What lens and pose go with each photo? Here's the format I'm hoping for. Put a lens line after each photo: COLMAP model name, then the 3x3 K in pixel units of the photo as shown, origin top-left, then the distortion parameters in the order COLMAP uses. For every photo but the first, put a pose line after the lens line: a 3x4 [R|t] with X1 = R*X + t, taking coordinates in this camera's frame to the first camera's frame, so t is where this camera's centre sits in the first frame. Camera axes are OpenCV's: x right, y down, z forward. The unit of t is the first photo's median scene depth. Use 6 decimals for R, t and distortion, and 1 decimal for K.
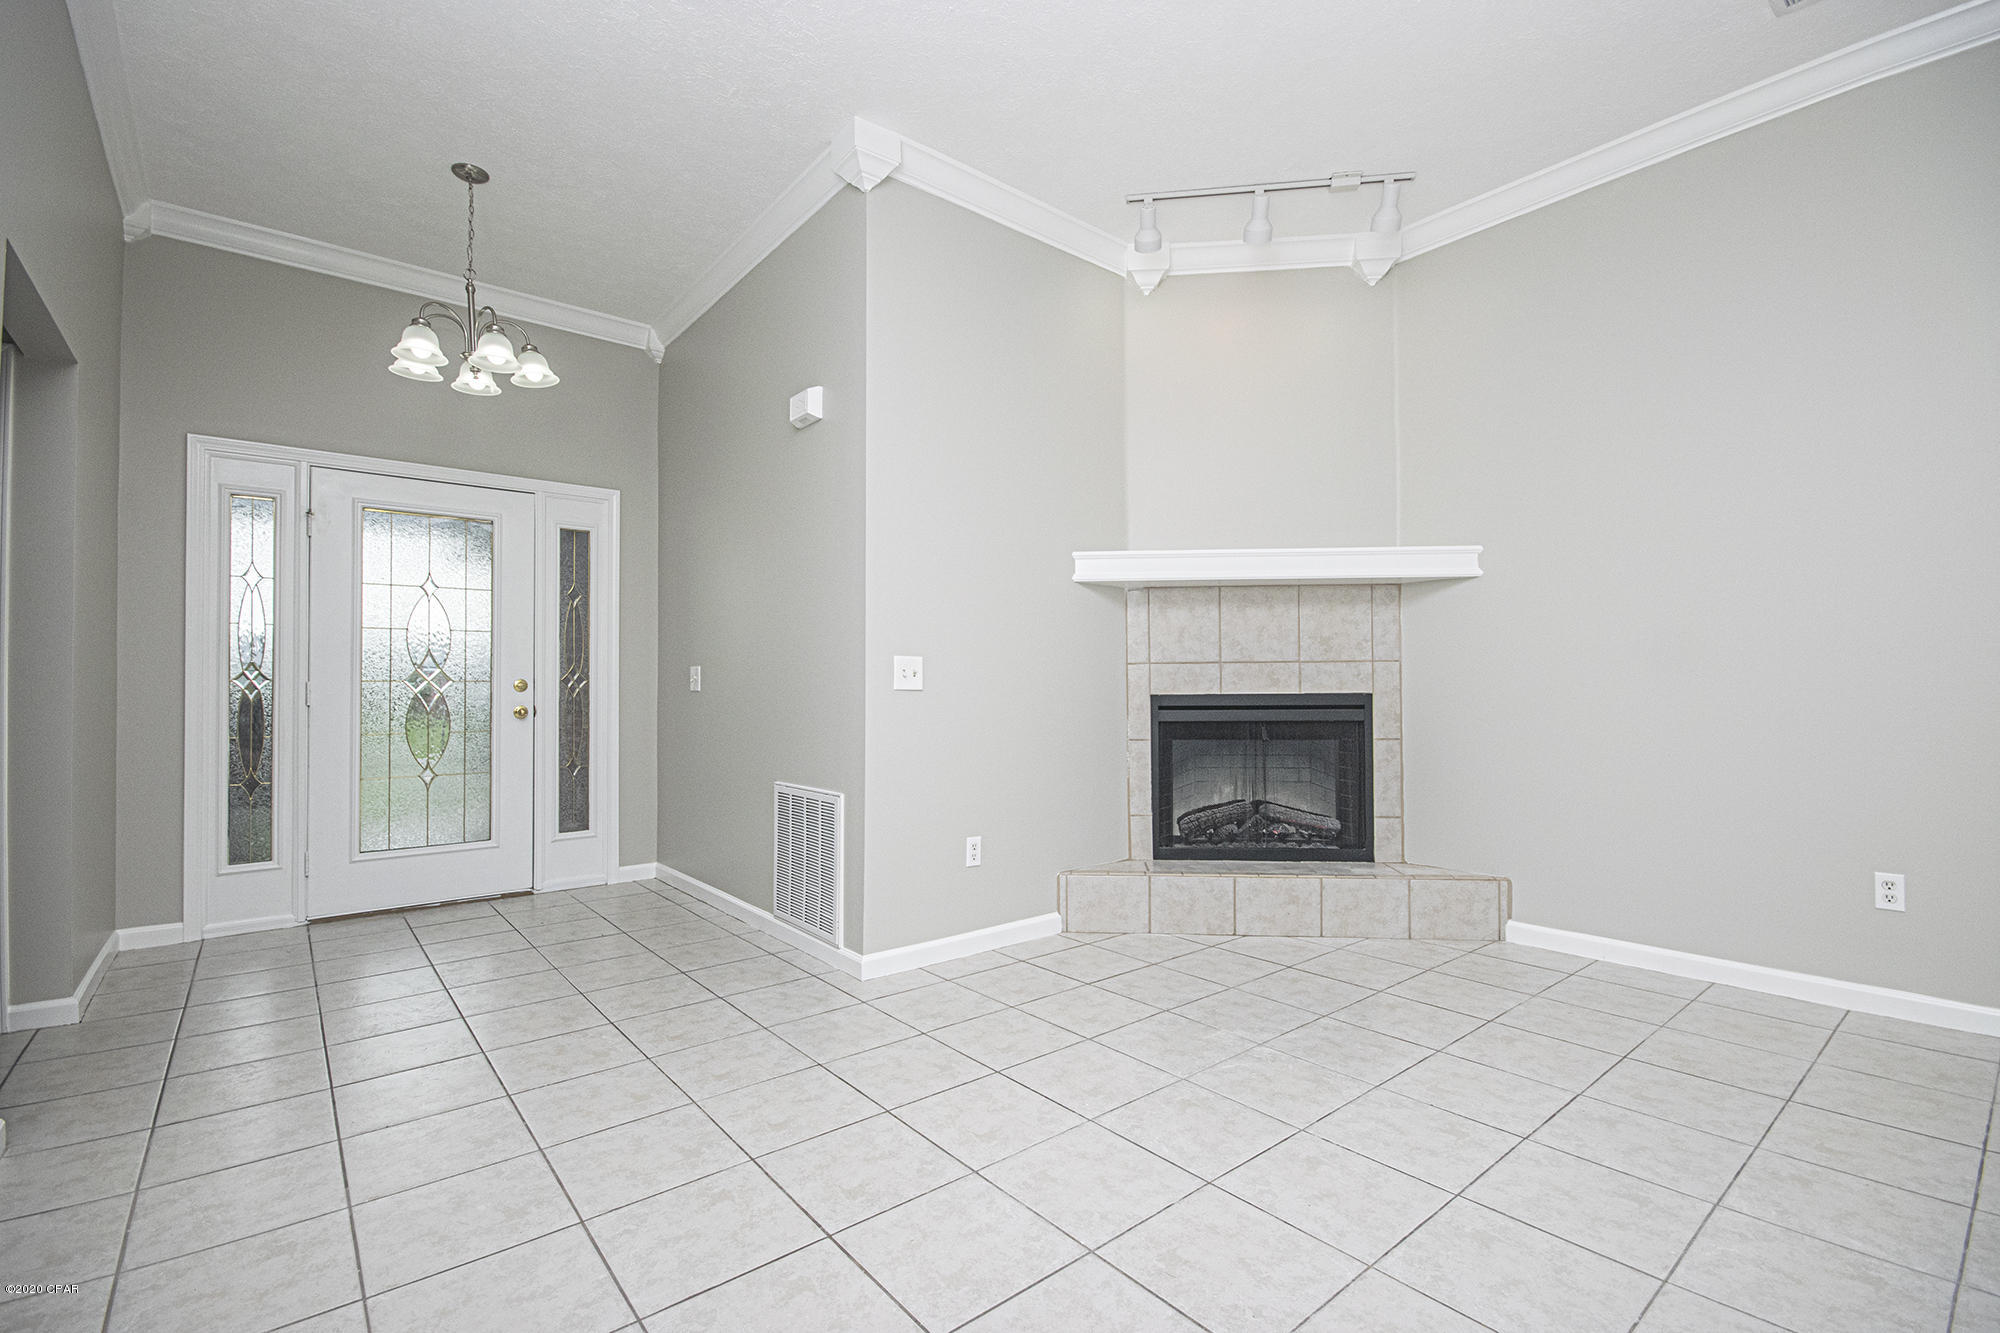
lens RADIAL K [[895.2, 0, 1008.1], [0, 895.2, 676.7], [0, 0, 1]] dist [0.002457, 0.002101]
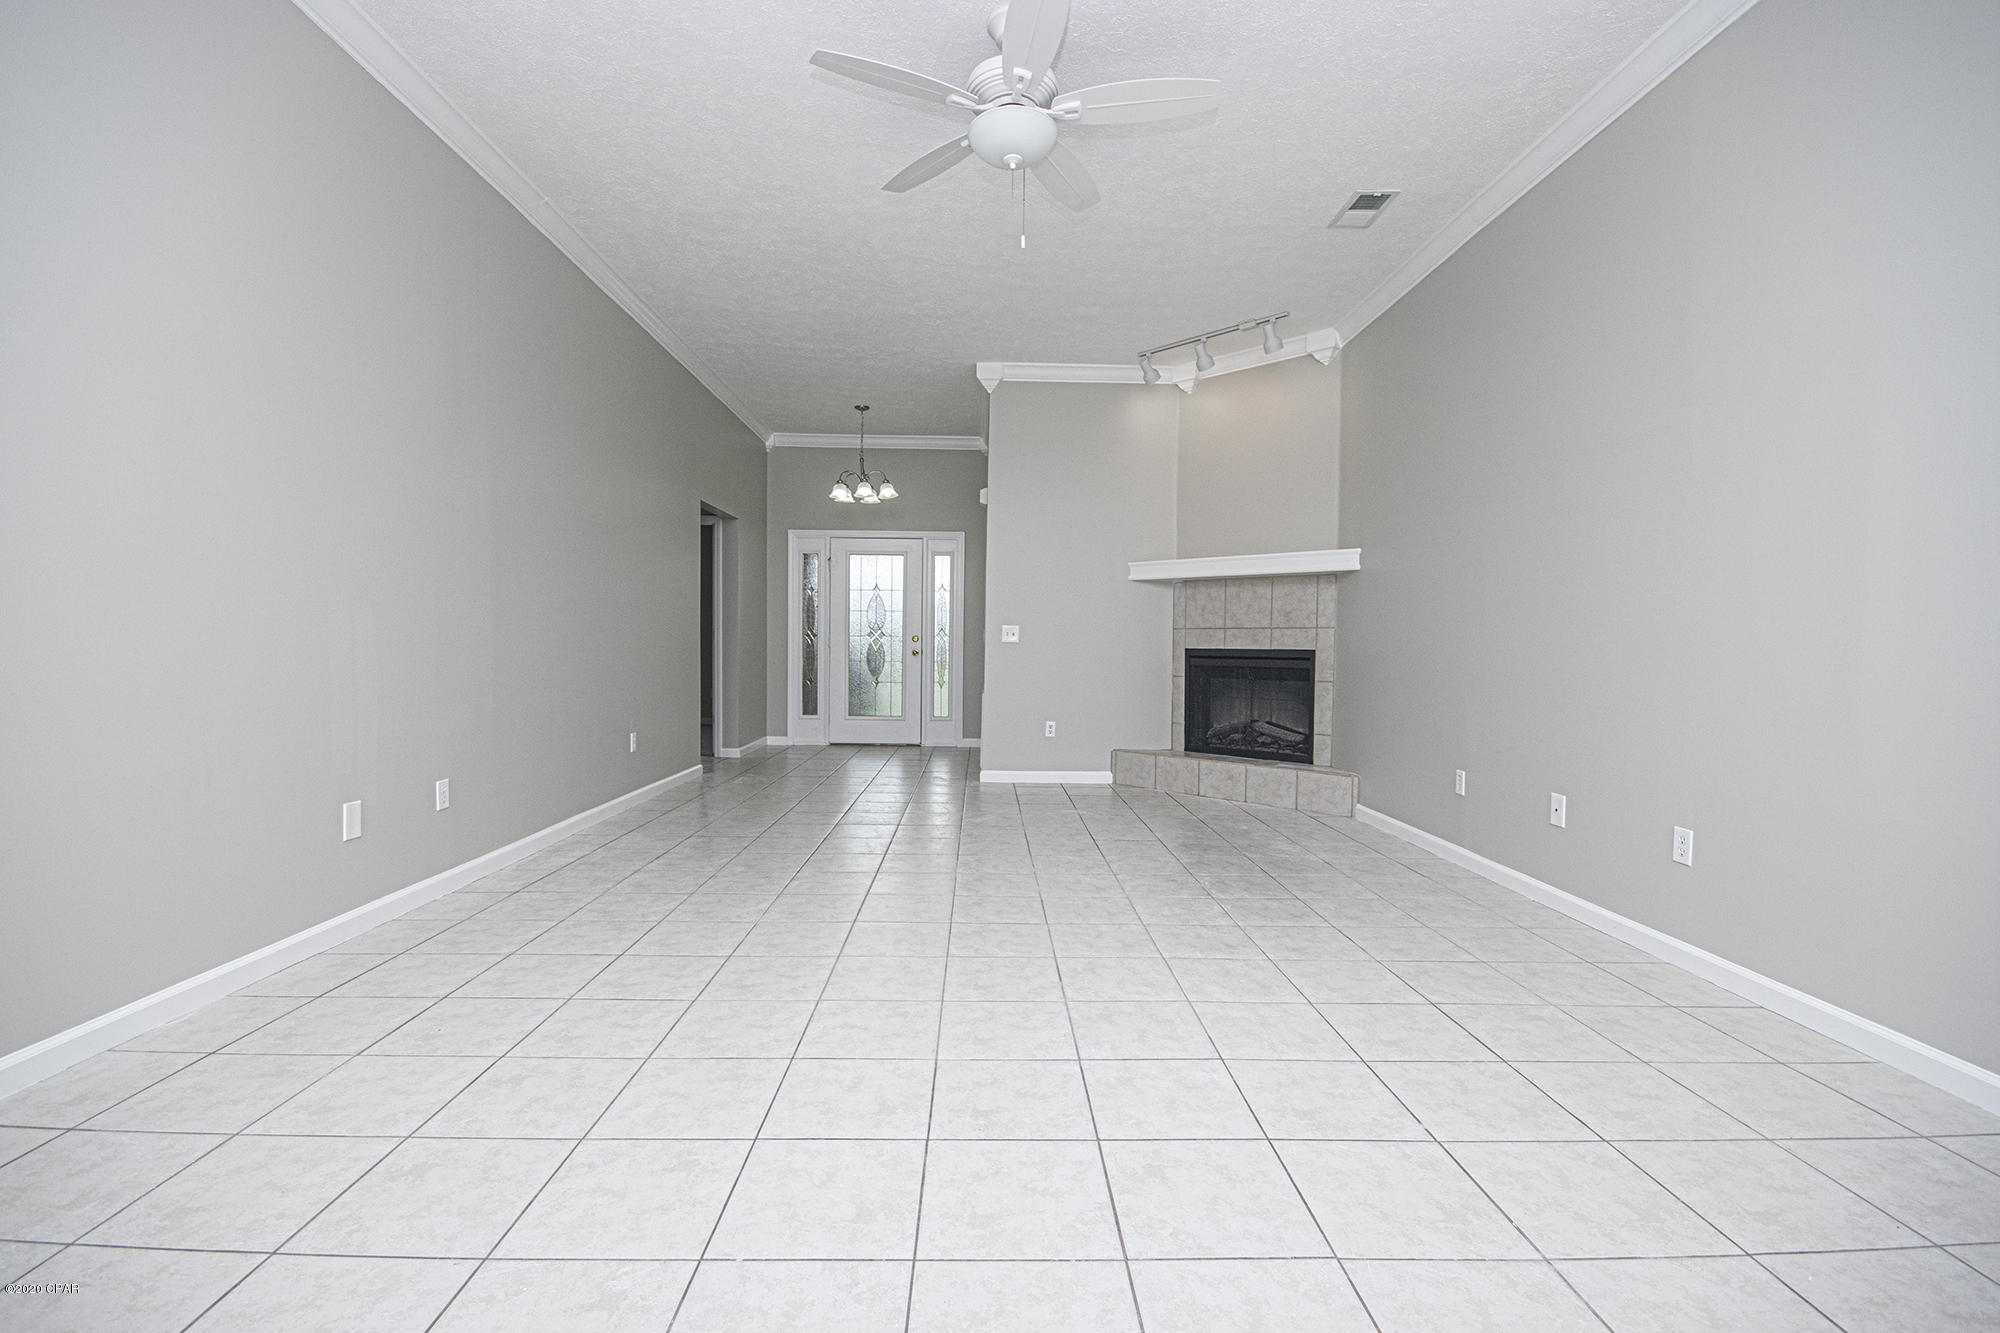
lens RADIAL K [[895.2, 0, 1000.9], [0, 895.2, 668.5], [0, 0, 1]] dist [0.002457, 0.002101]
pose [[0.786928, 0.030896, -0.616271, 0.902264], [-0.008468, 0.999192, 0.039281, -0.003999], [0.616987, -0.025692, 0.786554, -0.467960]]
